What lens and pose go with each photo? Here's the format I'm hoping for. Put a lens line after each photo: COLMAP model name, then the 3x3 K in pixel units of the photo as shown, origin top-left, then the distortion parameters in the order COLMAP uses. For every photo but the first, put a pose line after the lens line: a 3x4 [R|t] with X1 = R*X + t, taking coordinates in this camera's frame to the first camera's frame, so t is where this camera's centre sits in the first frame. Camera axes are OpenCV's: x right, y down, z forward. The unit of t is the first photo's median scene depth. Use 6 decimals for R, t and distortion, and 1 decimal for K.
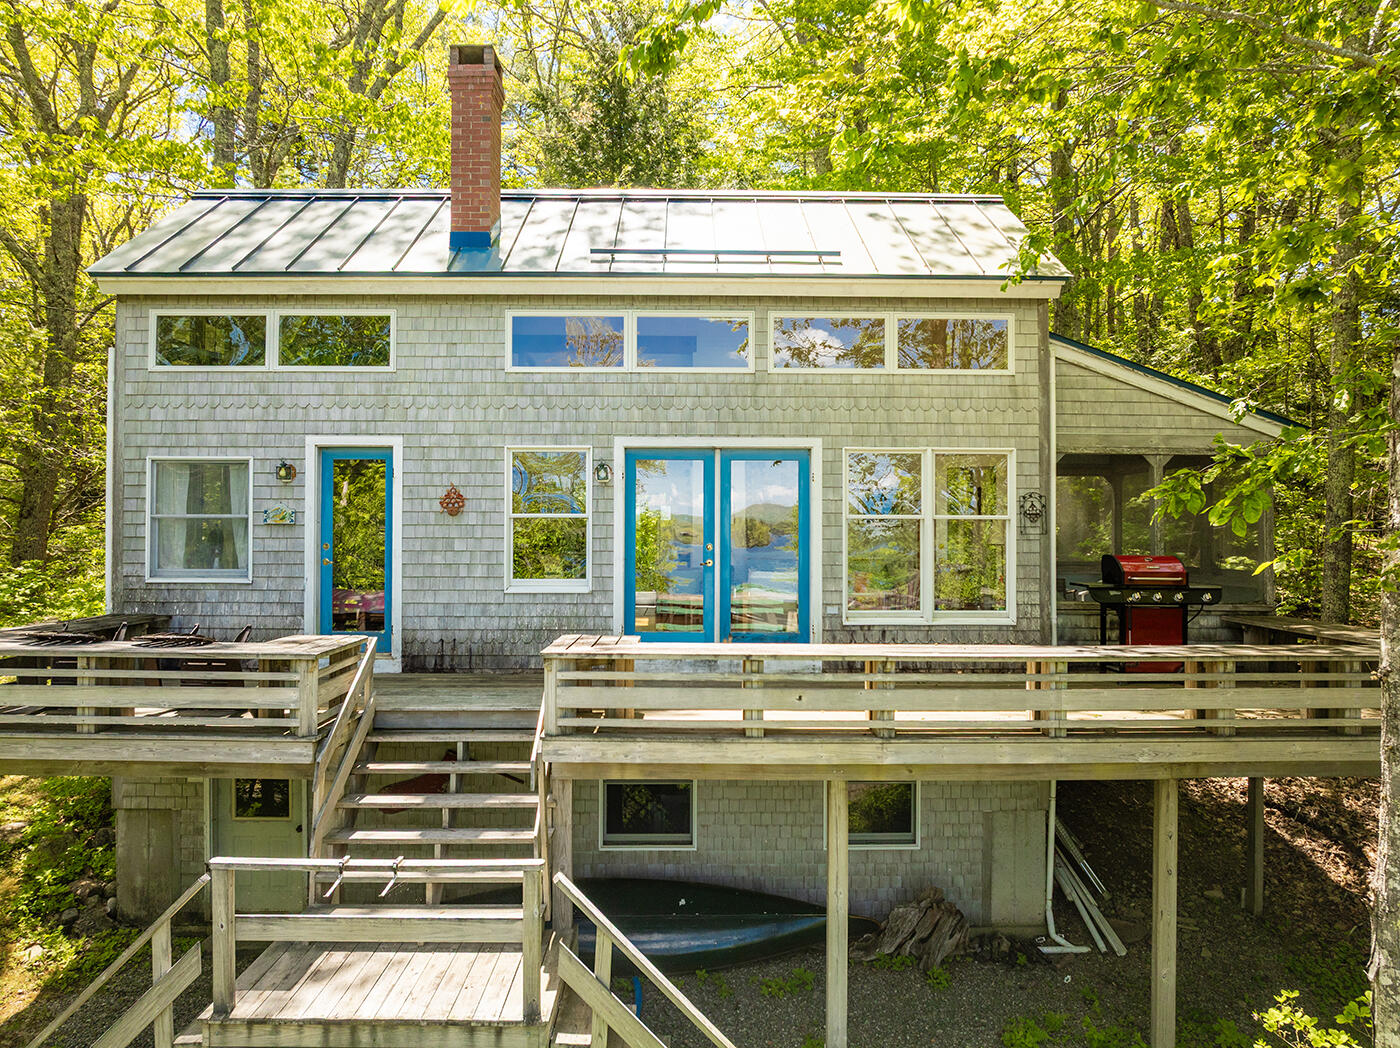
lens RADIAL K [[984.7, 0, 700.0], [0, 984.7, 524.0], [0, 0, 1]] dist [-0.046149, -0.001694]
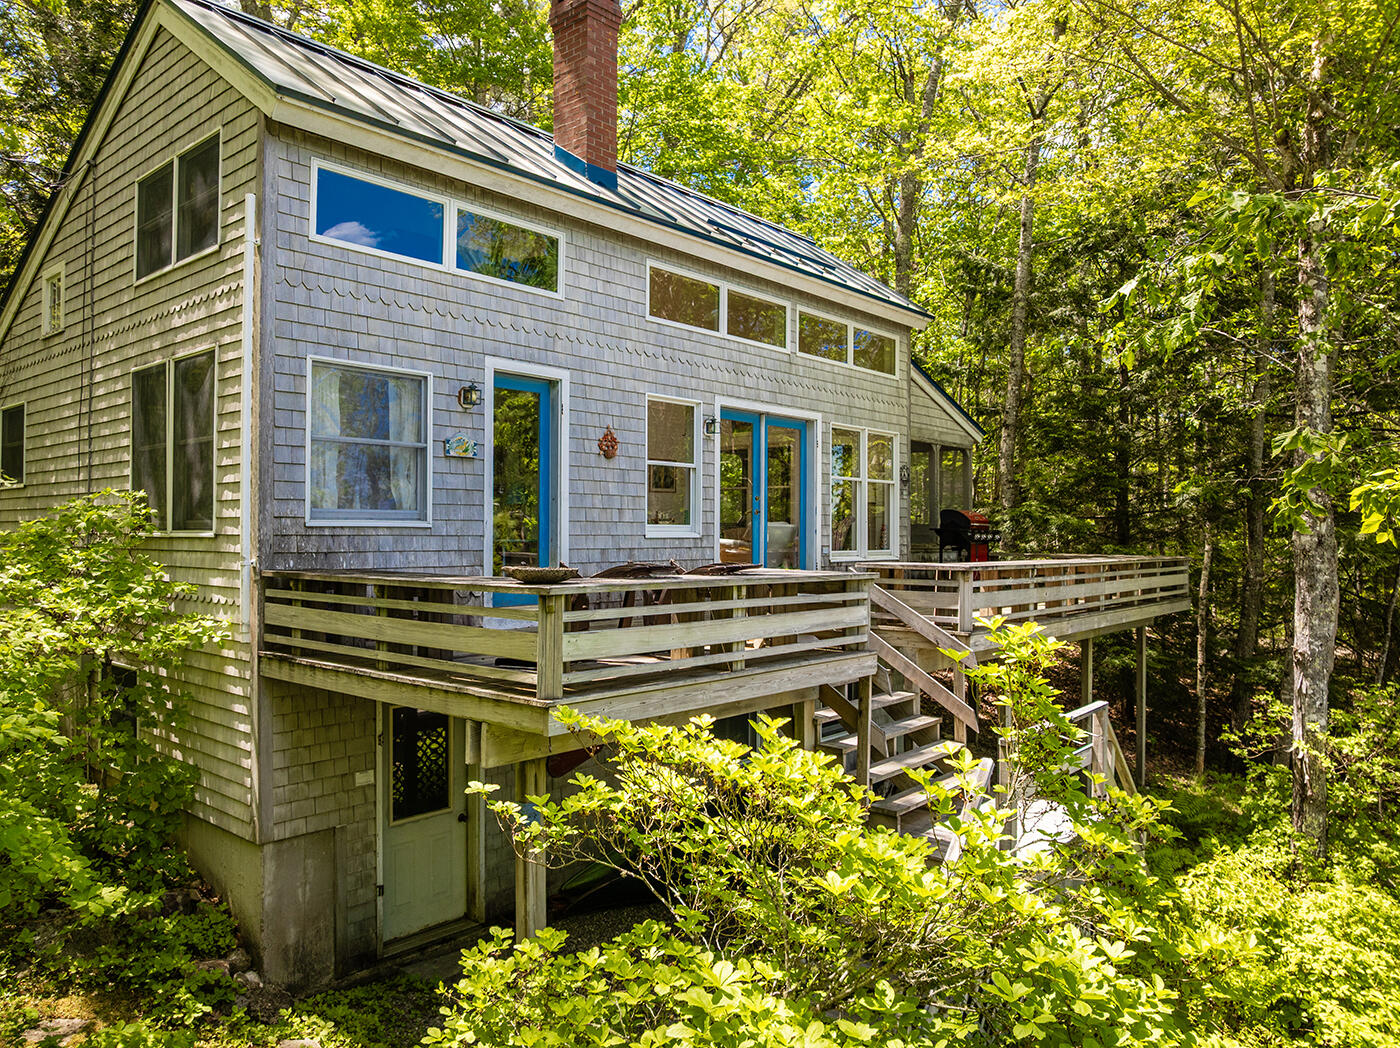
lens RADIAL K [[984.7, 0, 700.0], [0, 984.7, 524.0], [0, 0, 1]] dist [-0.046149, -0.001694]
pose [[0.659501, 0.006029, 0.751680, -0.926317], [-0.011052, 0.999938, 0.001677, 0.053779], [-0.751623, -0.009414, 0.659526, 0.286820]]
